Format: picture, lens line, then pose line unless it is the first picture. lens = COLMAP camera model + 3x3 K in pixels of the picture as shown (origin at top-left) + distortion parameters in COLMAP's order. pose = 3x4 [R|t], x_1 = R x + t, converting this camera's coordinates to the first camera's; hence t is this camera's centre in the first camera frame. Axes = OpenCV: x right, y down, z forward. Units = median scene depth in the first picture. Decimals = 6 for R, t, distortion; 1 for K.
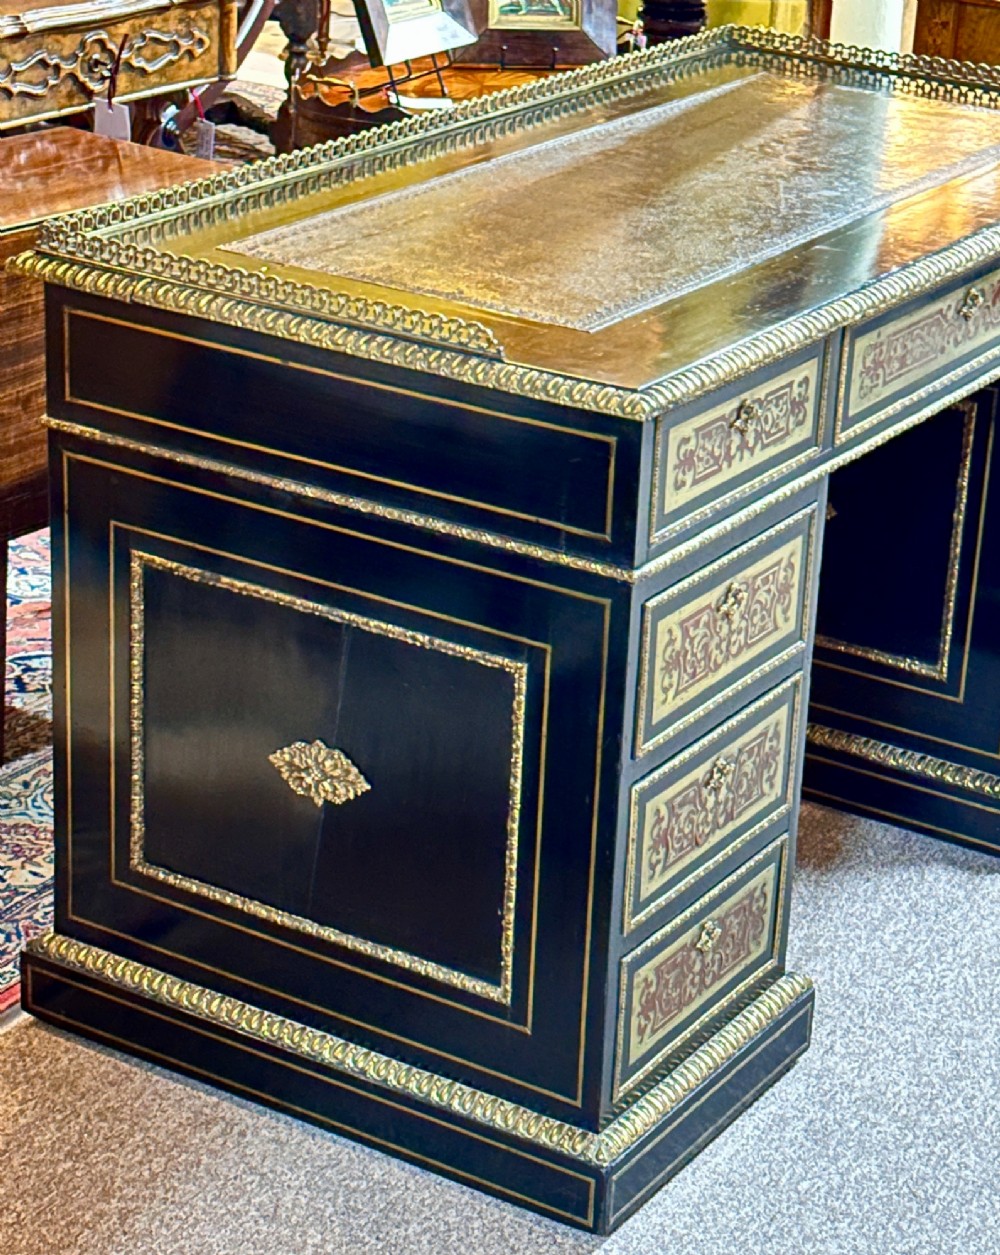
lens RADIAL K [[2819.7, 0, 505.6], [0, 2819.7, 630.9], [0, 0, 1]] dist [-0.226346, 0.000000]
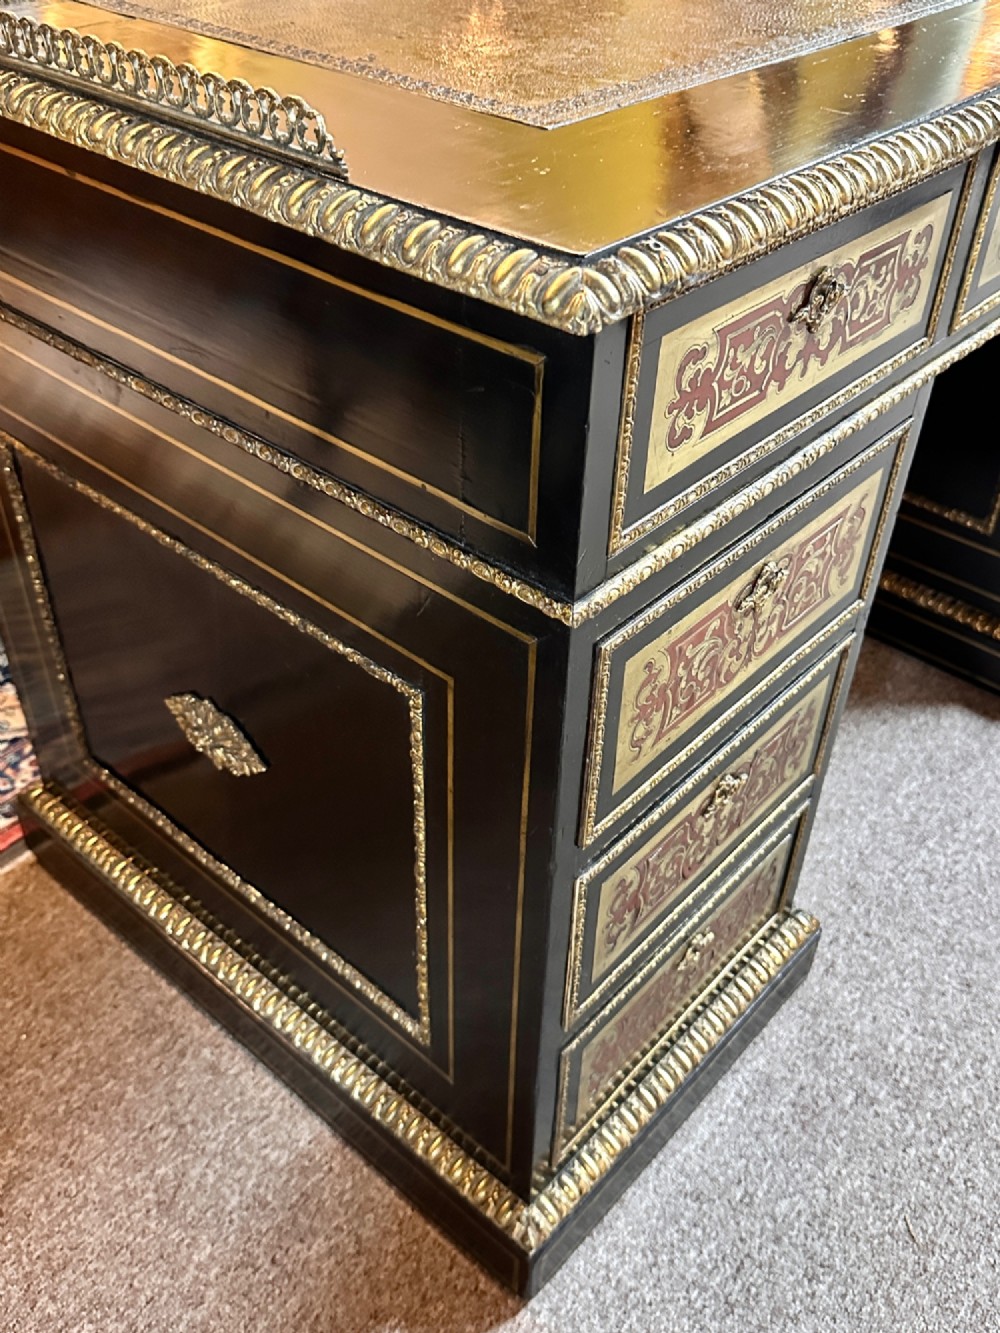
lens RADIAL K [[1248.5, 0, 490.9], [0, 1248.5, 699.6], [0, 0, 1]] dist [-0.020767, 0.000000]
pose [[0.987191, 0.087558, -0.133371, 0.057215], [-0.044306, 0.953523, 0.298044, -0.067347], [0.153268, -0.288317, 0.945189, 0.690829]]
